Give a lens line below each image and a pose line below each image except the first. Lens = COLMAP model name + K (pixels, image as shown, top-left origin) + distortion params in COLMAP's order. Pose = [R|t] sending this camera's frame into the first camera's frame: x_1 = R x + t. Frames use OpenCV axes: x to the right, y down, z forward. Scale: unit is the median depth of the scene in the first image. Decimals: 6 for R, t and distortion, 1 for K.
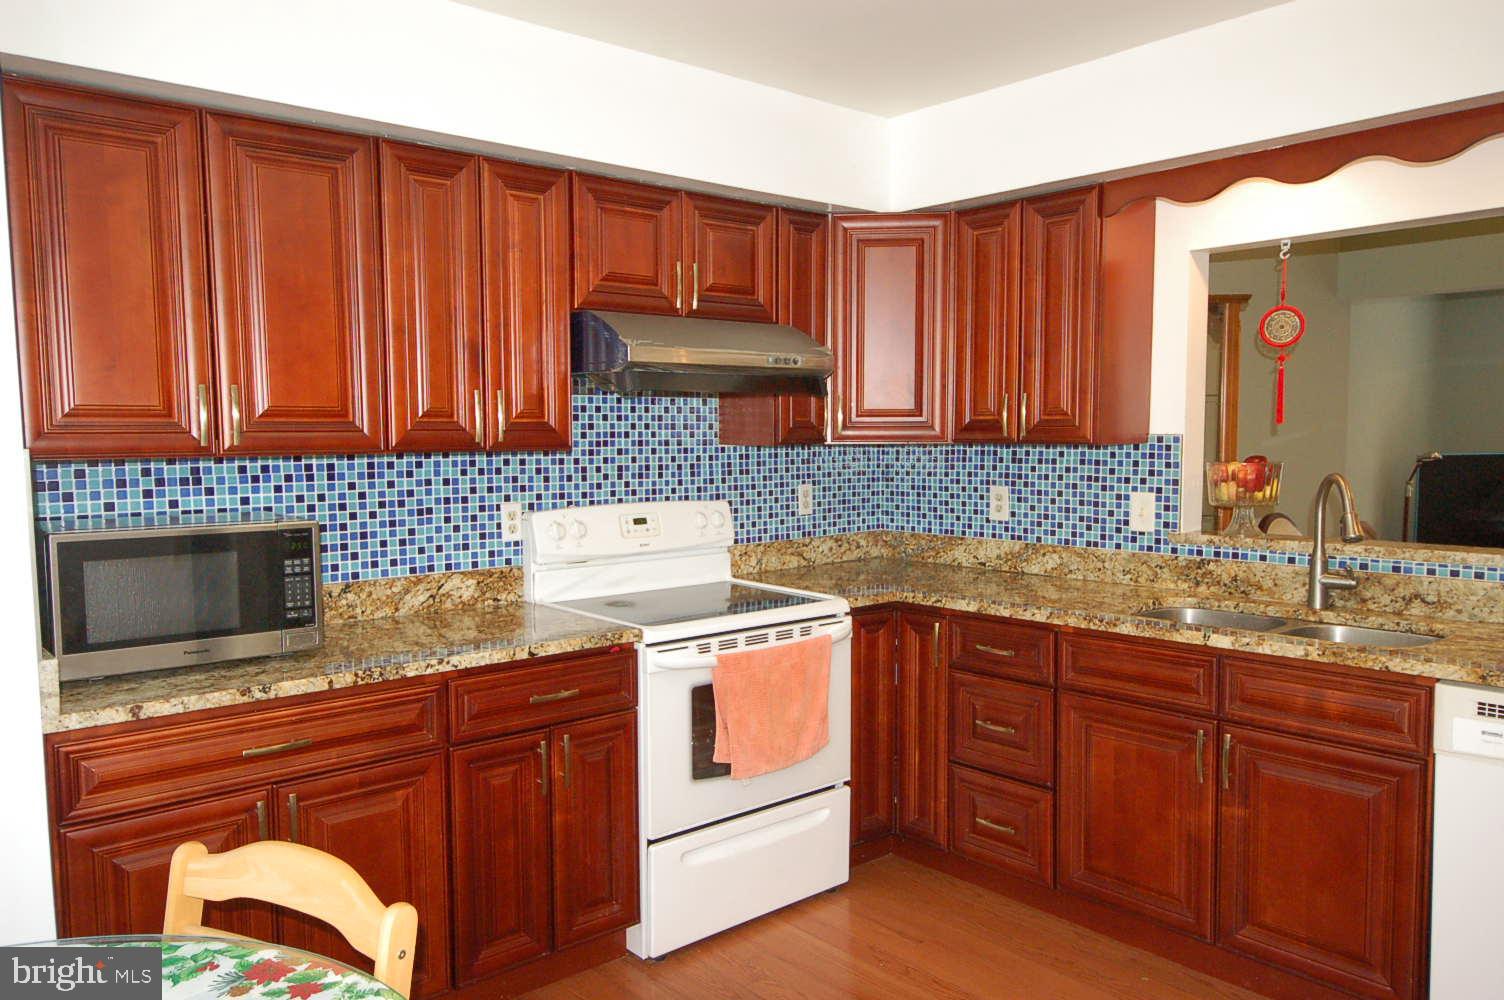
lens RADIAL K [[1064.3, 0, 752.0], [0, 1064.3, 519.9], [0, 0, 1]] dist [0.032581, -0.024935]
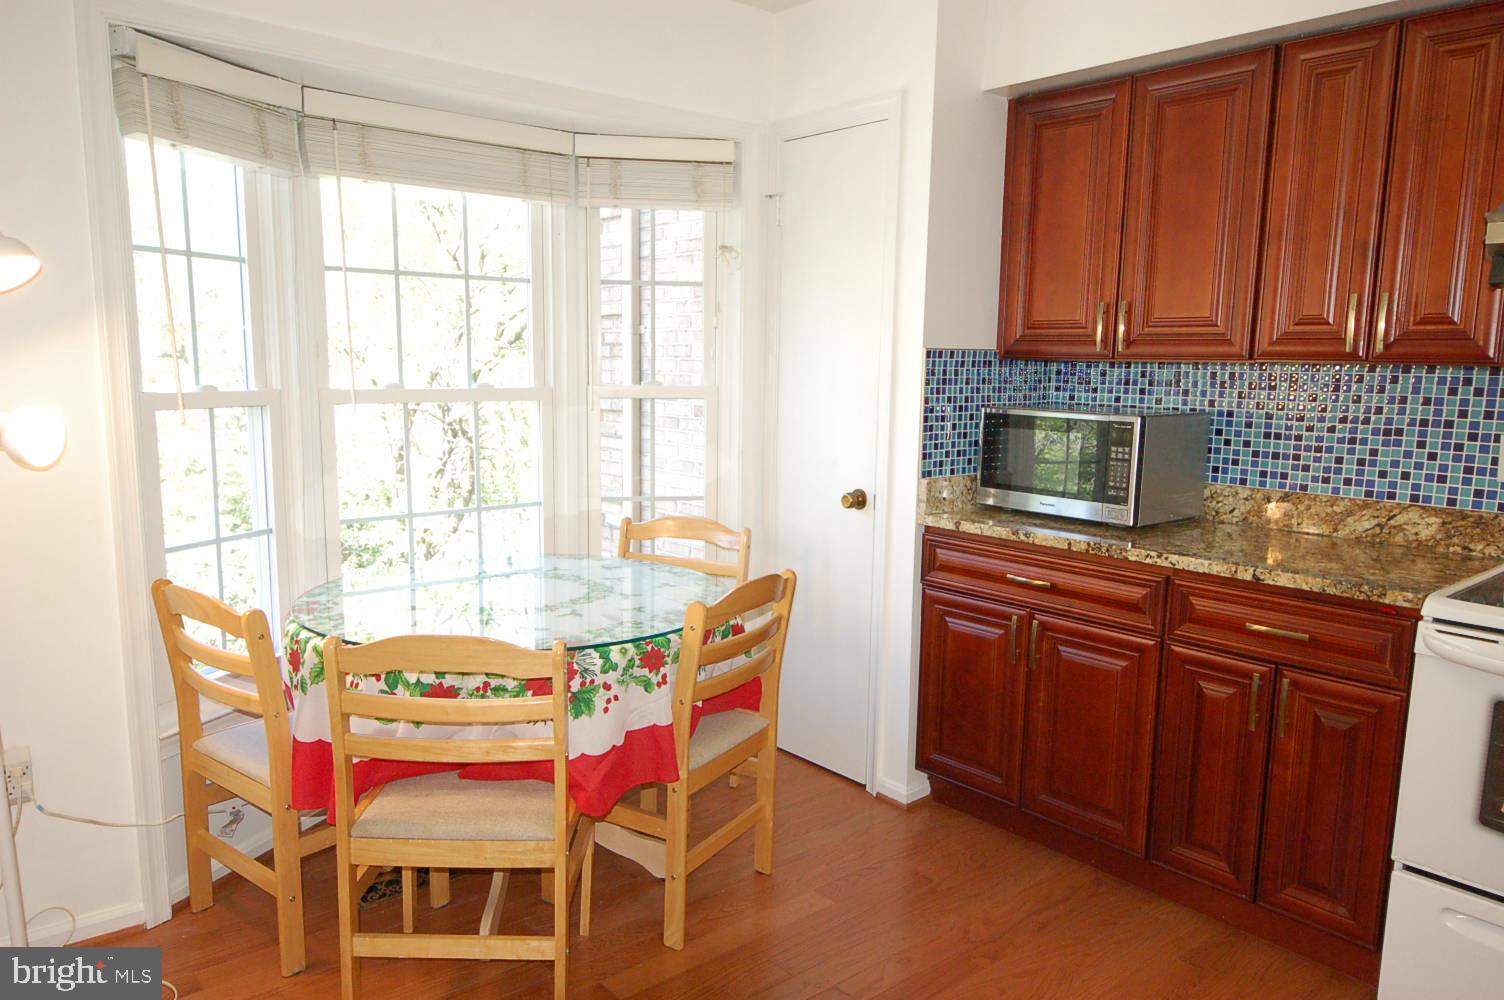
lens RADIAL K [[1064.3, 0, 748.8], [0, 1064.3, 521.4], [0, 0, 1]] dist [0.032581, -0.024935]
pose [[0.004286, 0.161524, -0.986860, 0.584298], [-0.098410, 0.982146, 0.160325, -0.024996], [0.995137, 0.096430, 0.020105, 0.433006]]
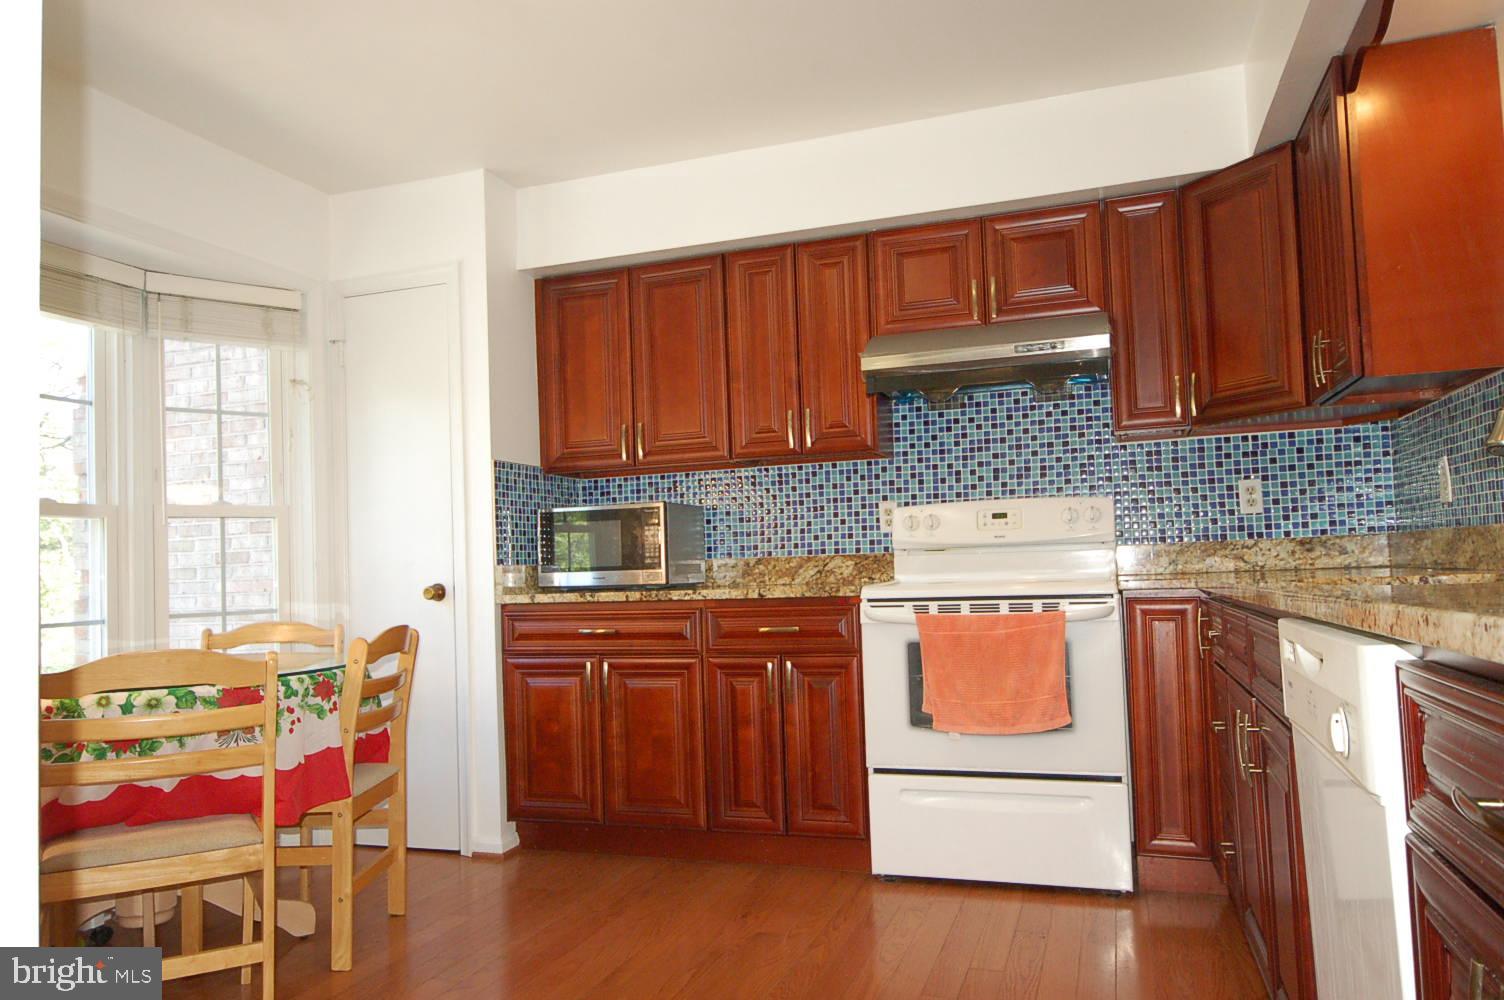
lens RADIAL K [[1064.3, 0, 751.5], [0, 1064.3, 515.8], [0, 0, 1]] dist [0.032581, -0.024935]
pose [[0.510461, -0.053211, -0.858253, 0.776351], [-0.038818, 0.995640, -0.084816, 0.114637], [0.859024, 0.076611, 0.506170, 0.243833]]
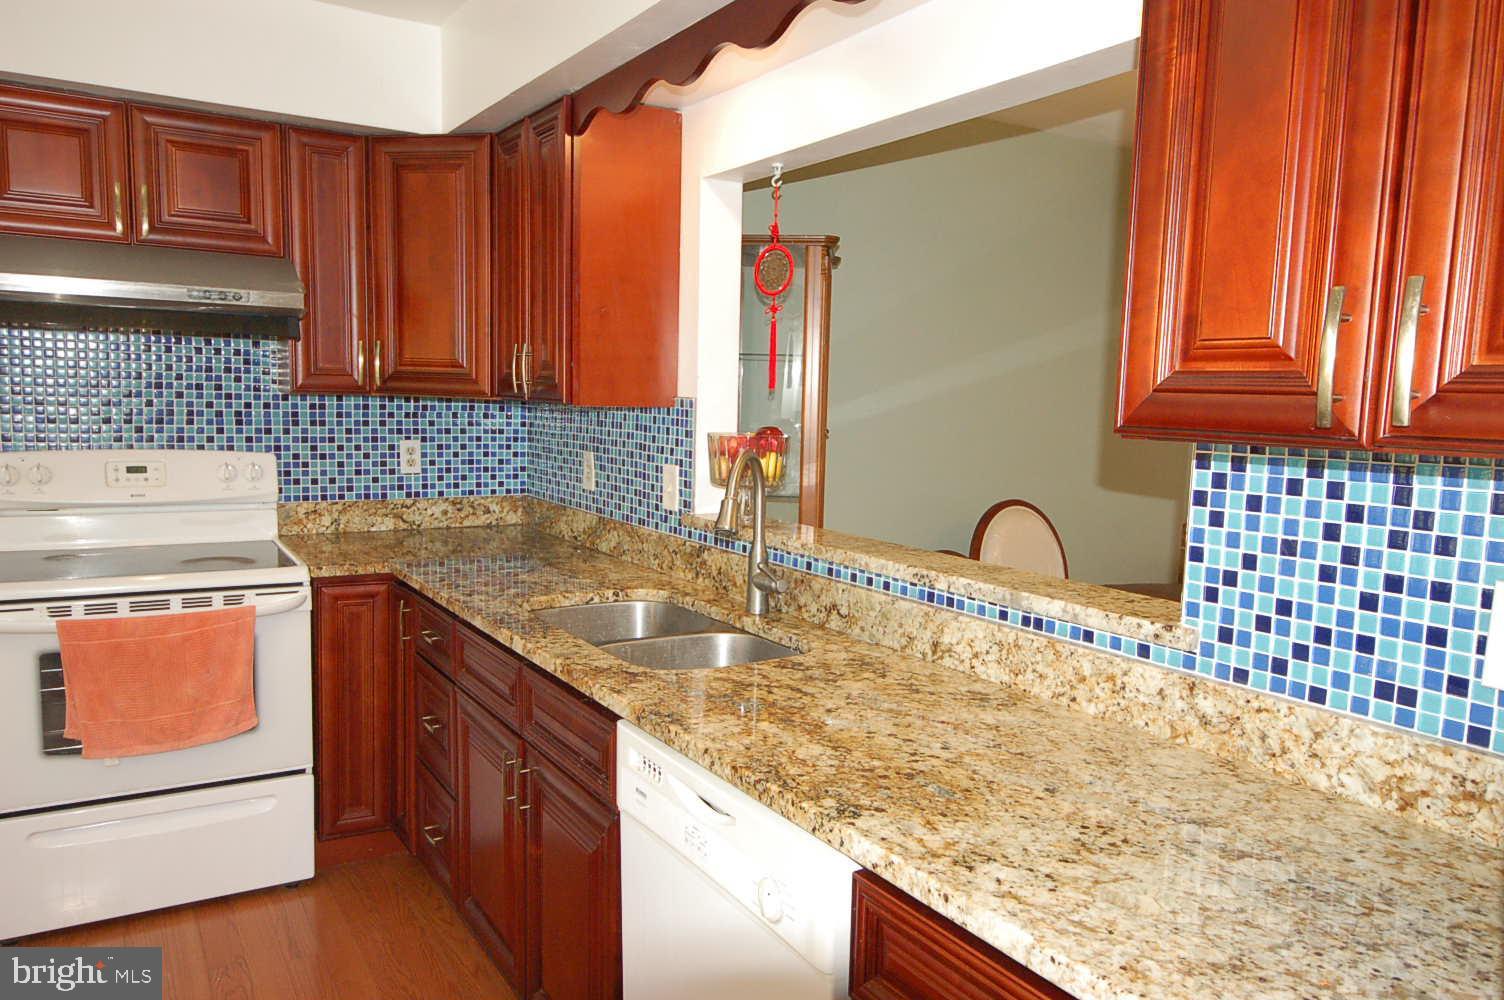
lens RADIAL K [[1064.3, 0, 746.2], [0, 1064.3, 522.1], [0, 0, 1]] dist [0.032581, -0.024935]
pose [[0.986623, 0.055675, -0.153217, 0.612602], [-0.049730, 0.997864, 0.042366, -0.021036], [0.155248, -0.034180, 0.987284, 0.180209]]
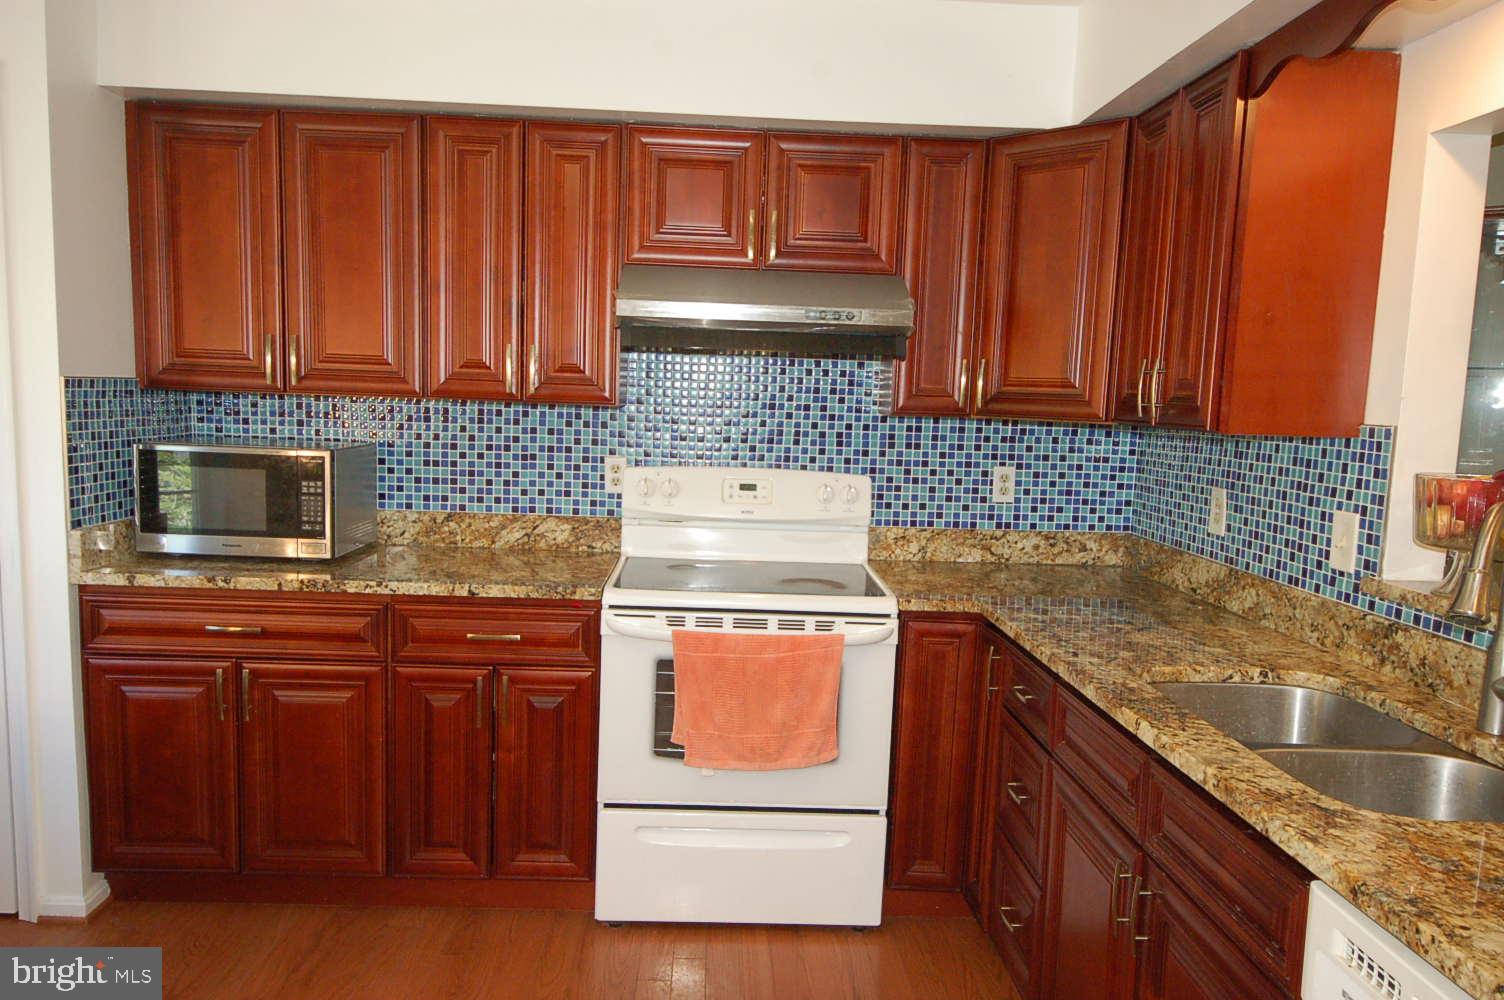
lens RADIAL K [[1064.3, 0, 749.6], [0, 1064.3, 522.6], [0, 0, 1]] dist [0.032581, -0.024935]
pose [[0.780326, 0.110406, -0.615550, 0.533420], [-0.093220, 0.993831, 0.060081, -0.027131], [0.618386, 0.010499, 0.785804, 0.275040]]
